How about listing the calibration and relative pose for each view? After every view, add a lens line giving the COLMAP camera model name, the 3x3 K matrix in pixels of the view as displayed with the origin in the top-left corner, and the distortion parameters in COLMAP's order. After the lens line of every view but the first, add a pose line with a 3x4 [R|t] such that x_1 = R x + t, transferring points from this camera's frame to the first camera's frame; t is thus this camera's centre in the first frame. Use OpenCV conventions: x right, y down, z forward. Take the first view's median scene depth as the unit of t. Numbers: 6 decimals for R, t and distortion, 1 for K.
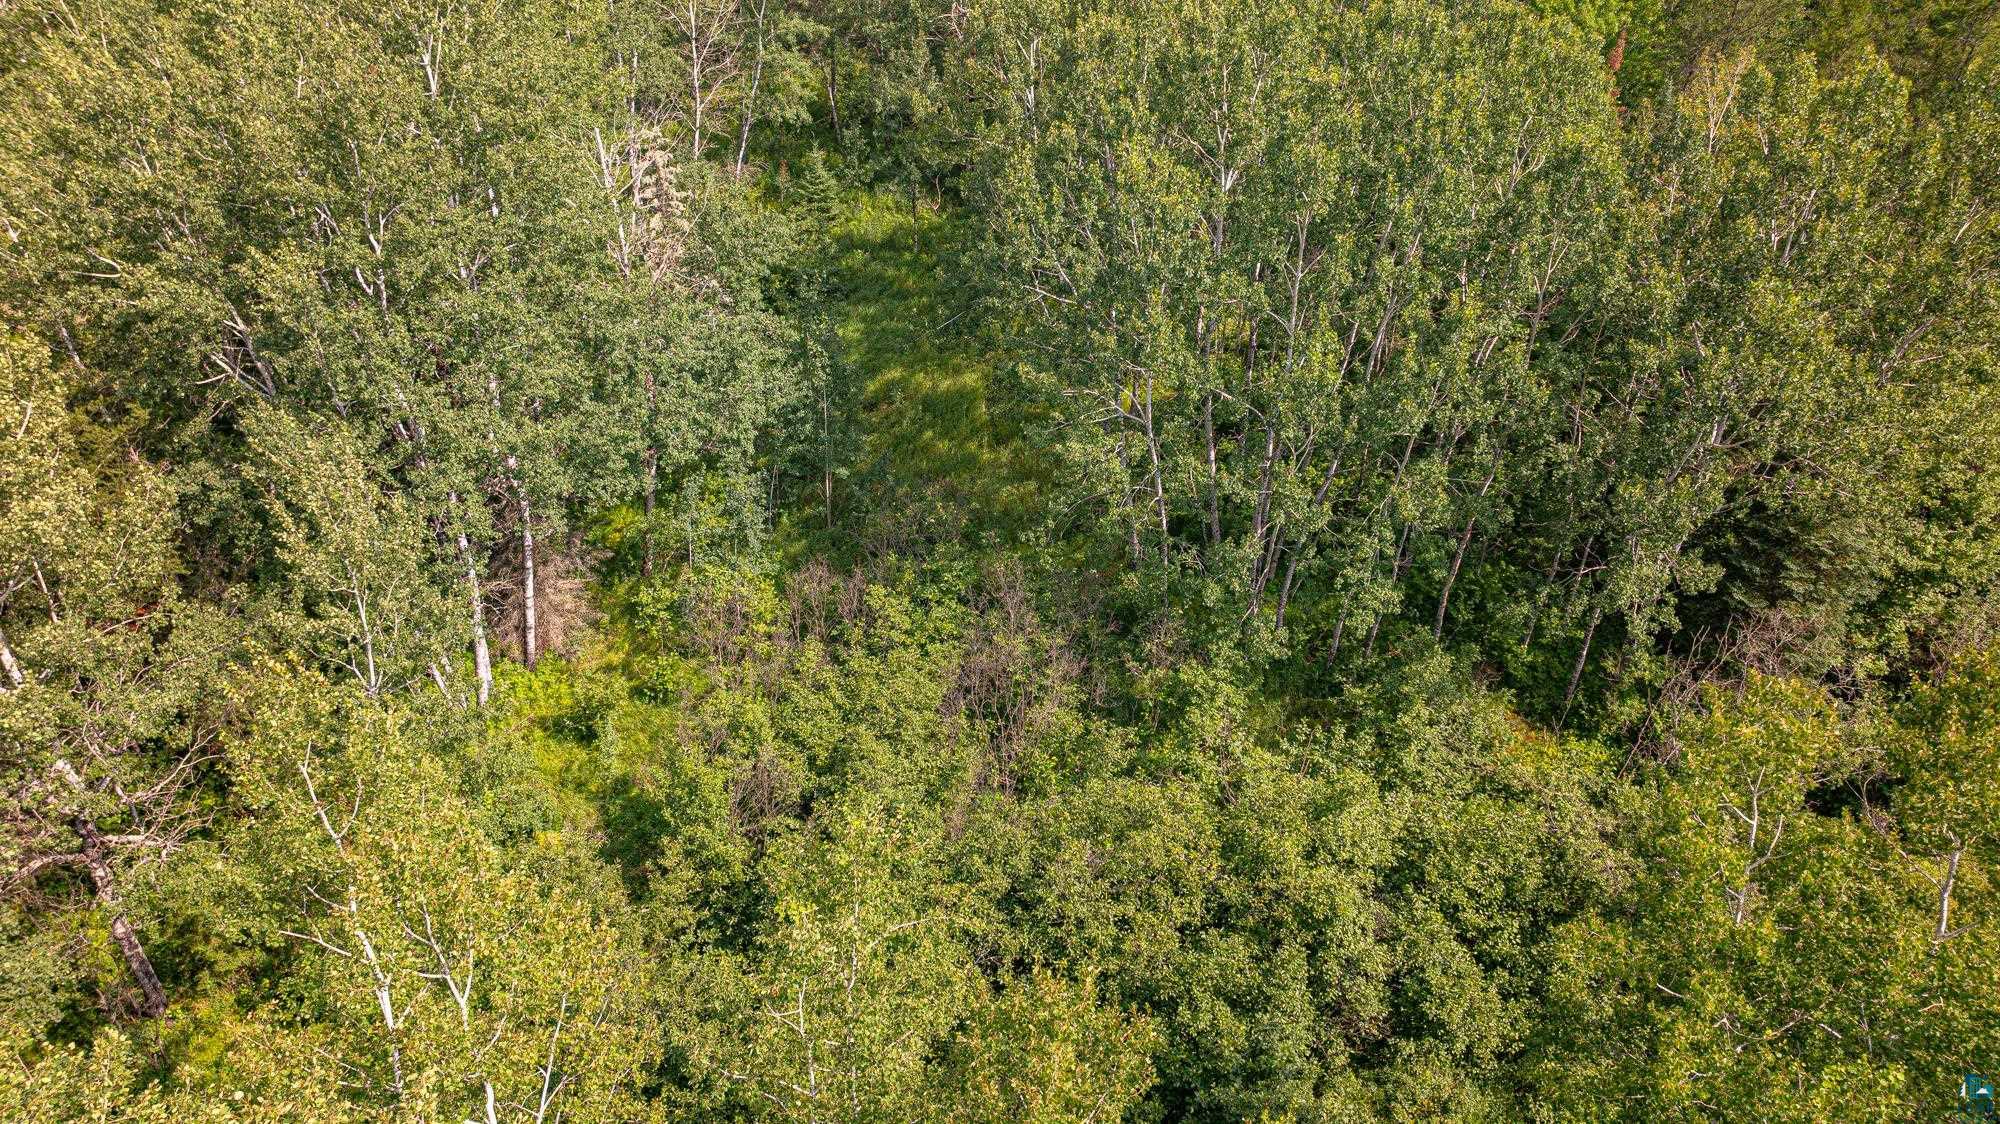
lens RADIAL K [[1333.3, 0, 999.1], [0, 1333.3, 563.9], [0, 0, 1]] dist [-0.024319, 0.012564]
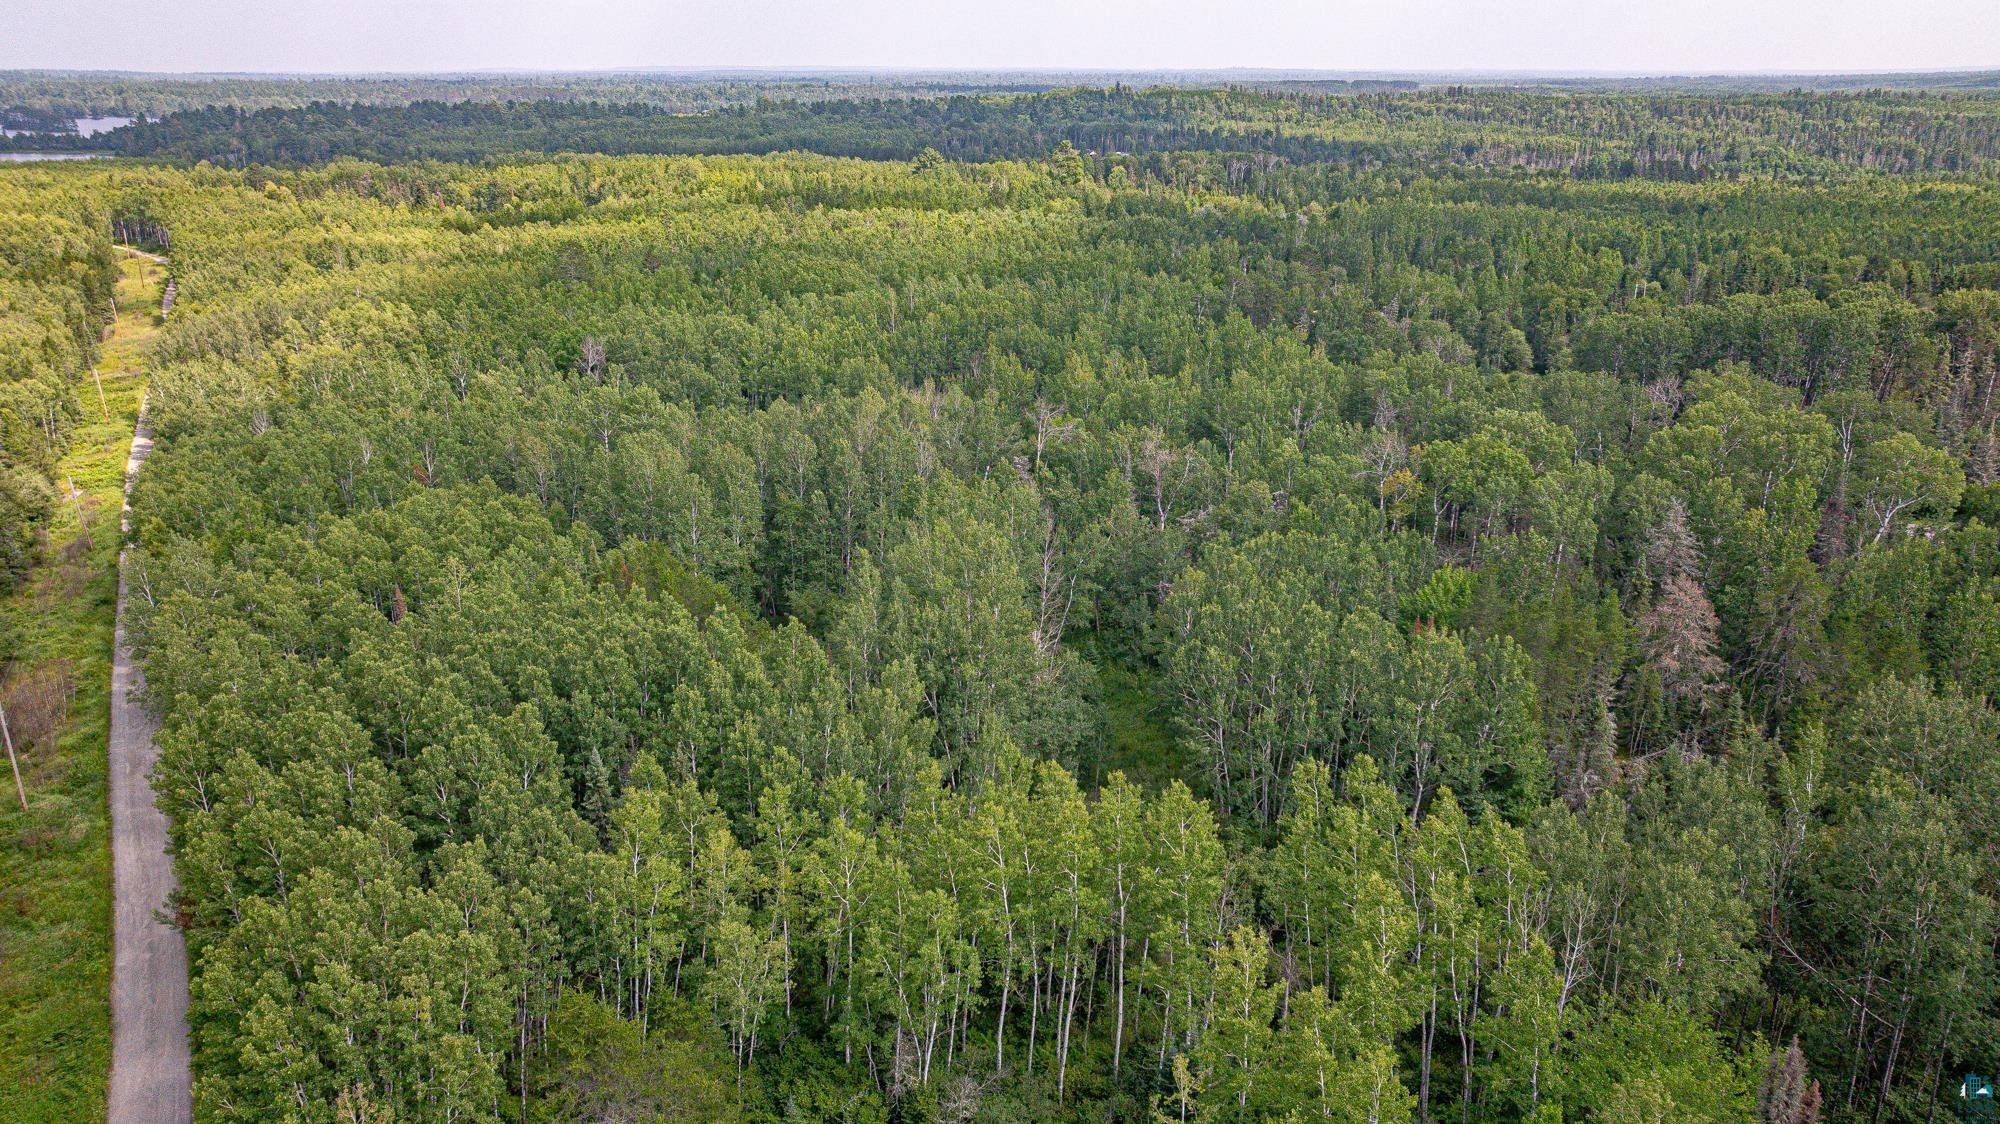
lens RADIAL K [[1333.3, 0, 998.8], [0, 1333.3, 562.3], [0, 0, 1]] dist [-0.024319, 0.012564]
pose [[0.986890, 0.049480, -0.153625, 0.037853], [-0.099841, 0.935030, -0.340221, 0.330408], [0.126809, 0.351099, 0.927712, -1.102658]]
